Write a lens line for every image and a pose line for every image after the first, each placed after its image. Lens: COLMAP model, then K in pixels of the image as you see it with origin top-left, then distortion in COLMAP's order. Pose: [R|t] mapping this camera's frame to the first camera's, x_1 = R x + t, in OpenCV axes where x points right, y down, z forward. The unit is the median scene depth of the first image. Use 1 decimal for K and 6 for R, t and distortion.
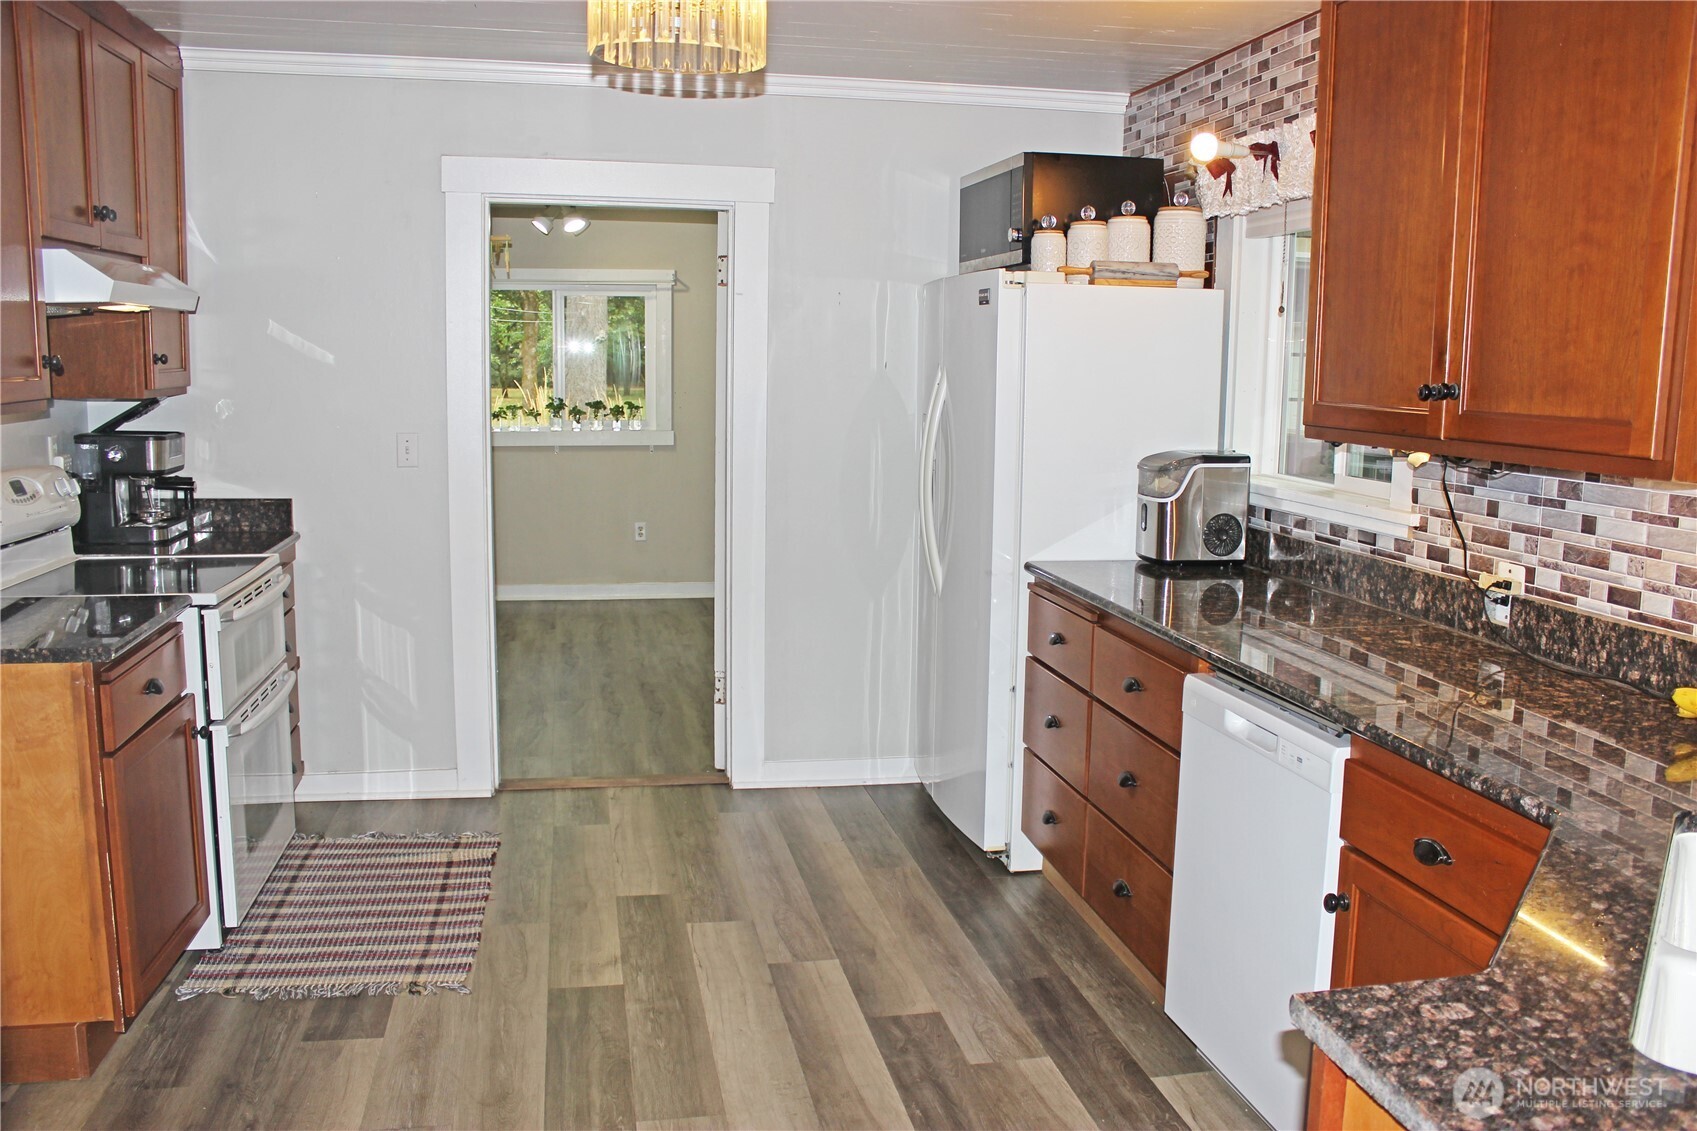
lens RADIAL K [[1394.7, 0, 843.9], [0, 1394.7, 572.4], [0, 0, 1]] dist [-0.144666, 0.108945]
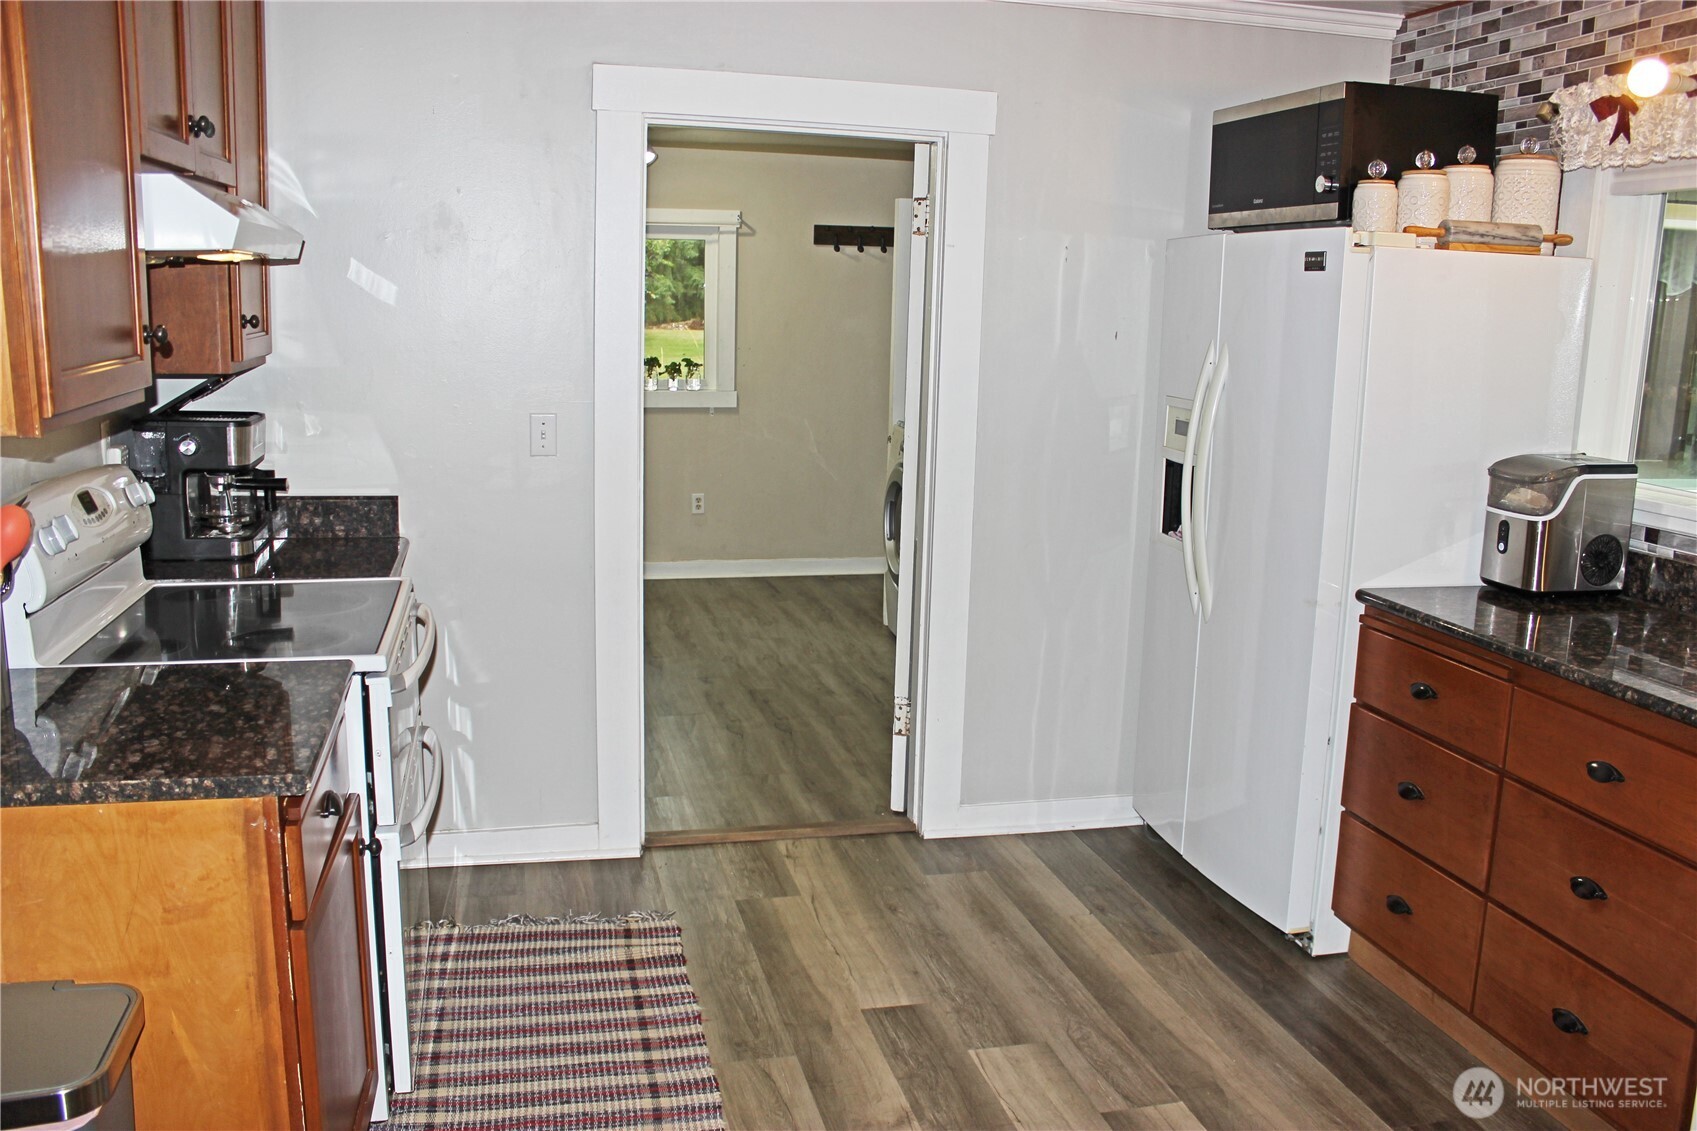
lens RADIAL K [[1394.7, 0, 845.5], [0, 1394.7, 572.1], [0, 0, 1]] dist [-0.144666, 0.108945]
pose [[0.998728, 0.001326, 0.050396, -0.209934], [-0.003440, 0.999117, 0.041882, -0.050177], [-0.050296, -0.042002, 0.997851, 0.212530]]
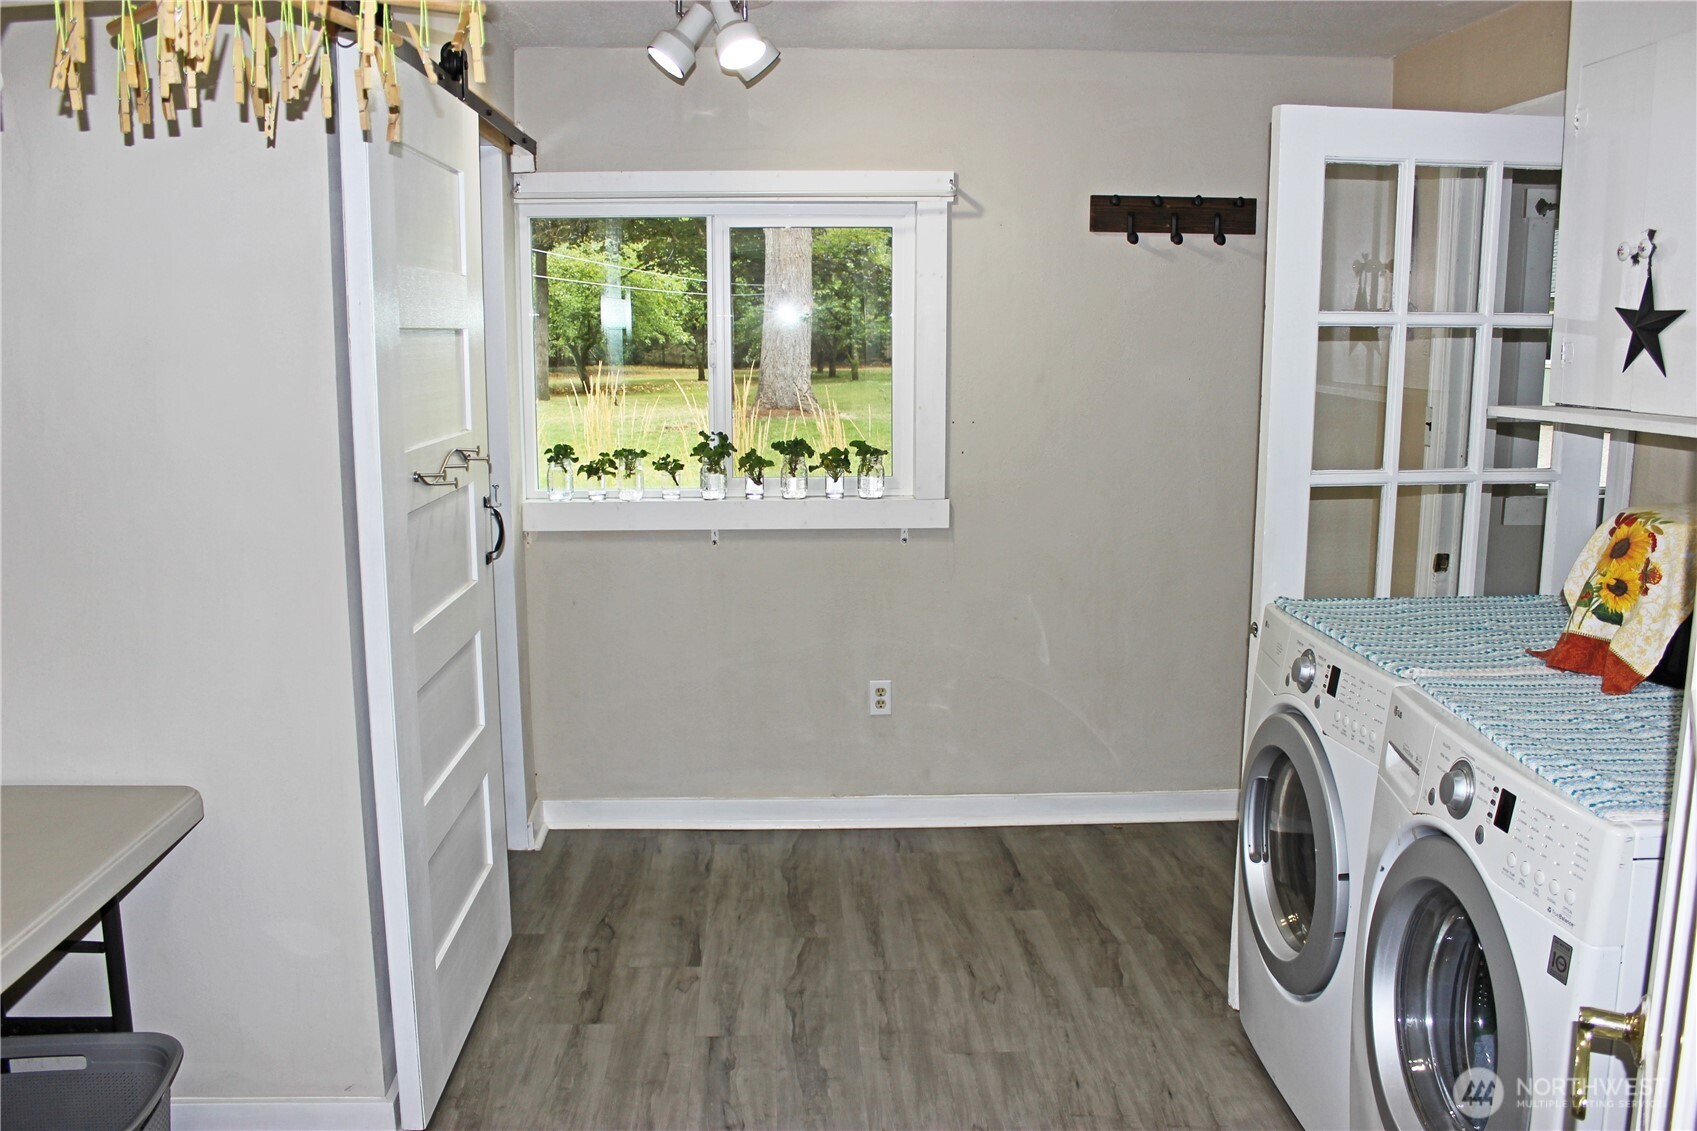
lens RADIAL K [[1394.7, 0, 860.3], [0, 1394.7, 576.4], [0, 0, 1]] dist [-0.144666, 0.108945]
pose [[0.991210, 0.011562, -0.131789, -0.189894], [-0.008999, 0.999759, 0.020027, -0.181242], [0.131988, -0.018665, 0.991076, 1.084866]]
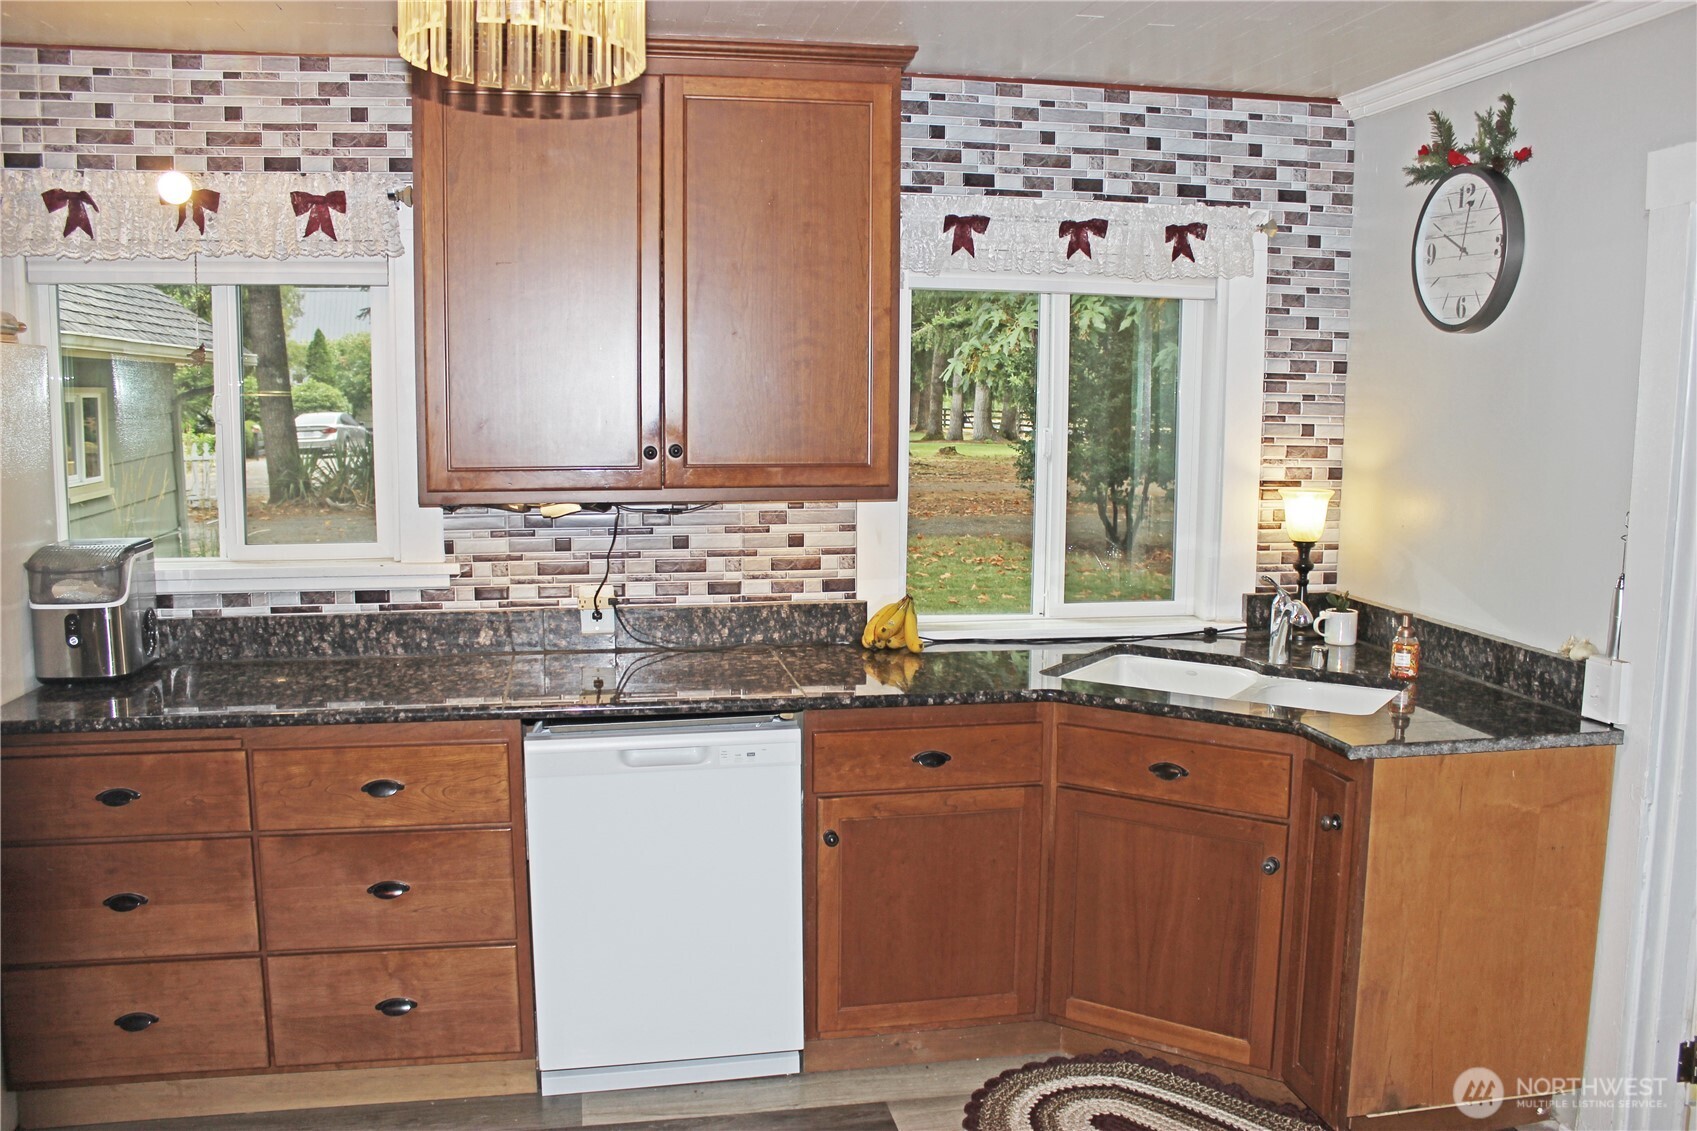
lens RADIAL K [[1394.7, 0, 852.9], [0, 1394.7, 566.1], [0, 0, 1]] dist [-0.144666, 0.108945]
pose [[0.011727, -0.131998, 0.991181, -0.535766], [0.147981, 0.980563, 0.128833, -0.107341], [-0.988921, 0.145165, 0.031032, 0.511663]]
